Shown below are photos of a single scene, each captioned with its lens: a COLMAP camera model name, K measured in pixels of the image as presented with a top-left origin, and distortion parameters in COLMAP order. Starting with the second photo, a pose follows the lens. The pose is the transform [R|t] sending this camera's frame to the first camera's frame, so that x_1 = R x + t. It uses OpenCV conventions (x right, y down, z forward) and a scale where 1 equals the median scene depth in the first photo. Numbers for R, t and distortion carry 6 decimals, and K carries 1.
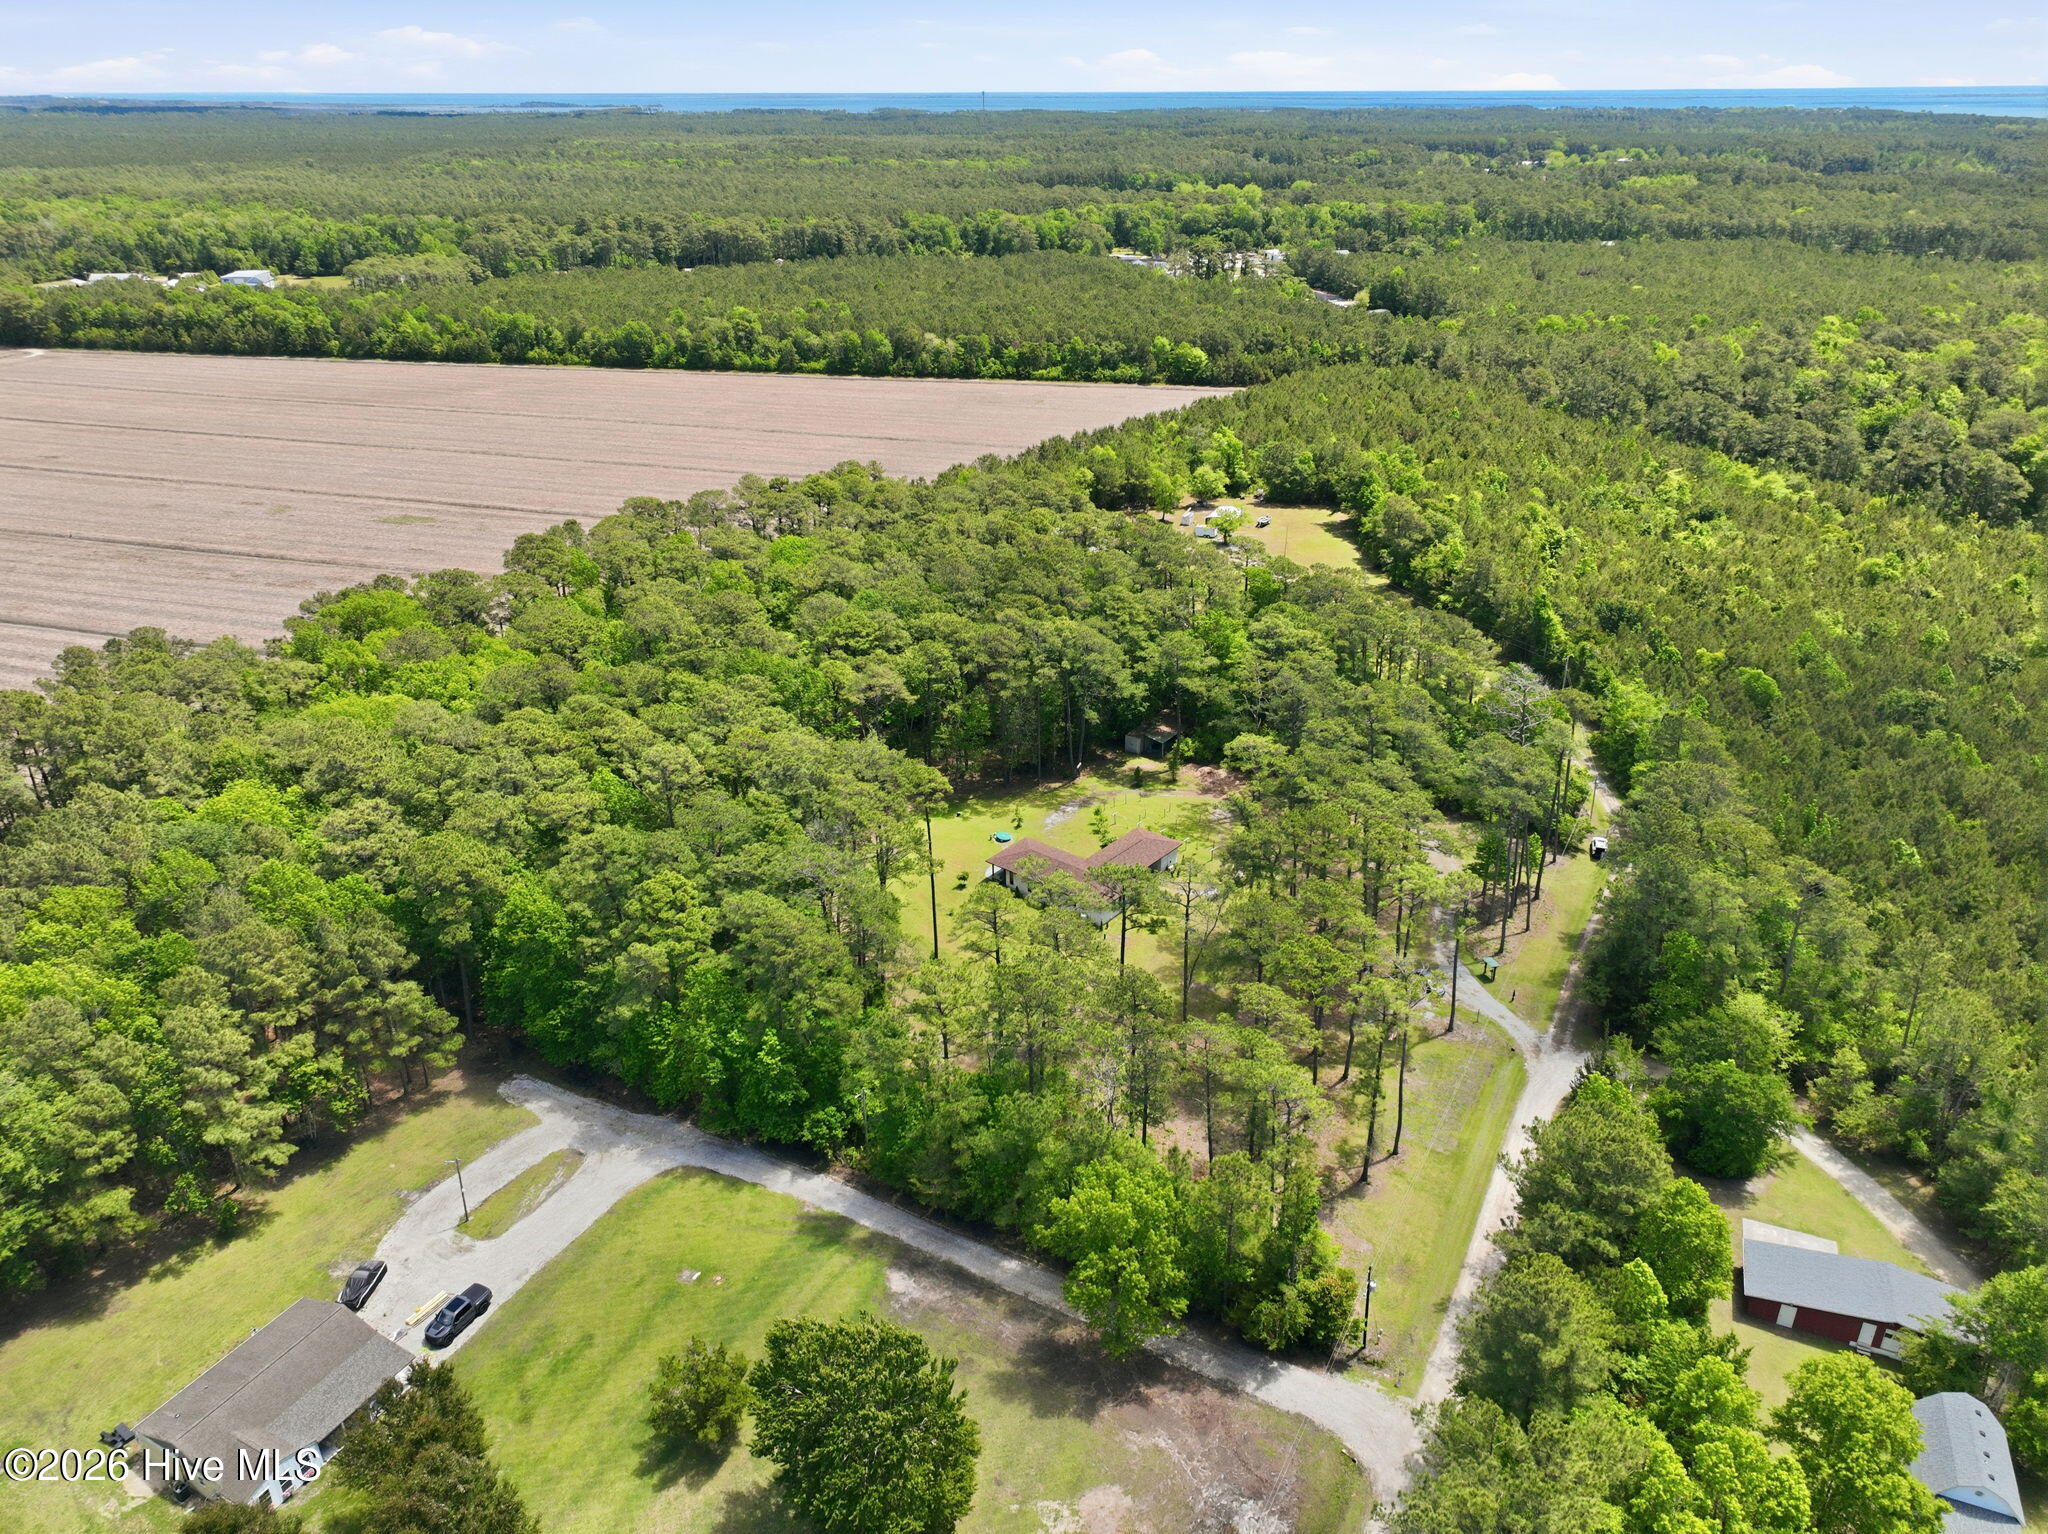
lens RADIAL K [[1418.8, 0, 1029.0], [0, 1418.8, 773.7], [0, 0, 1]] dist [-0.005962, 0.019608]
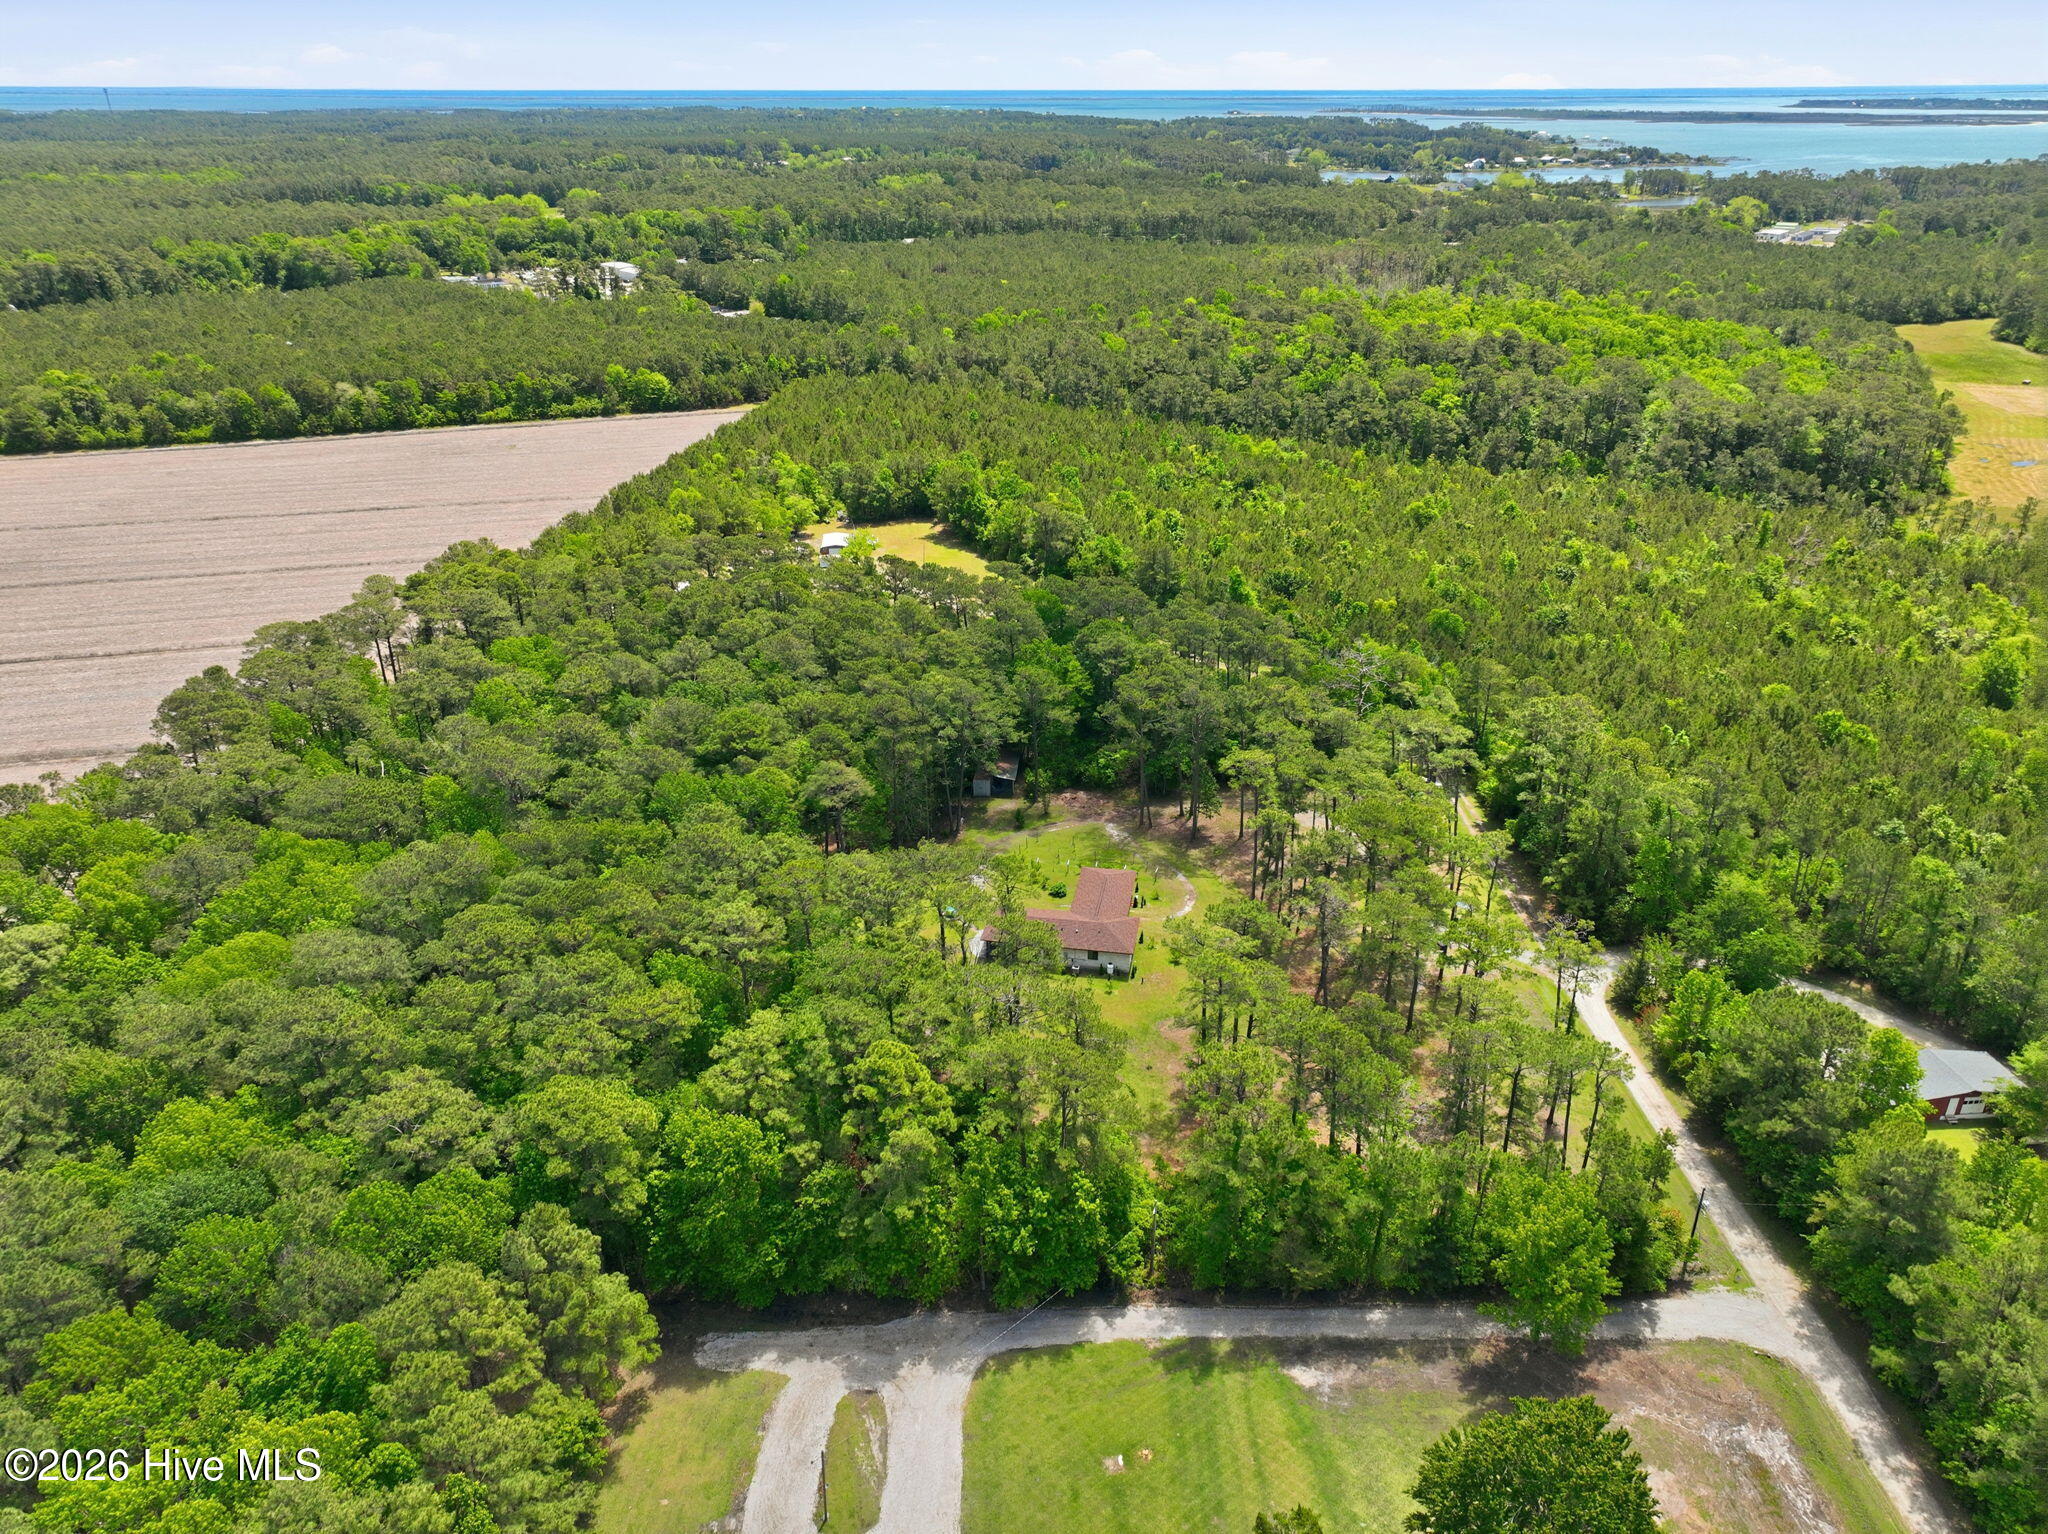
lens RADIAL K [[1418.8, 0, 1029.0], [0, 1418.8, 773.7], [0, 0, 1]] dist [-0.005962, 0.019608]
pose [[0.869398, -0.213214, 0.445743, -0.143107], [0.213259, 0.975677, 0.050749, -0.031314], [-0.445721, 0.050938, 0.893721, 0.047816]]
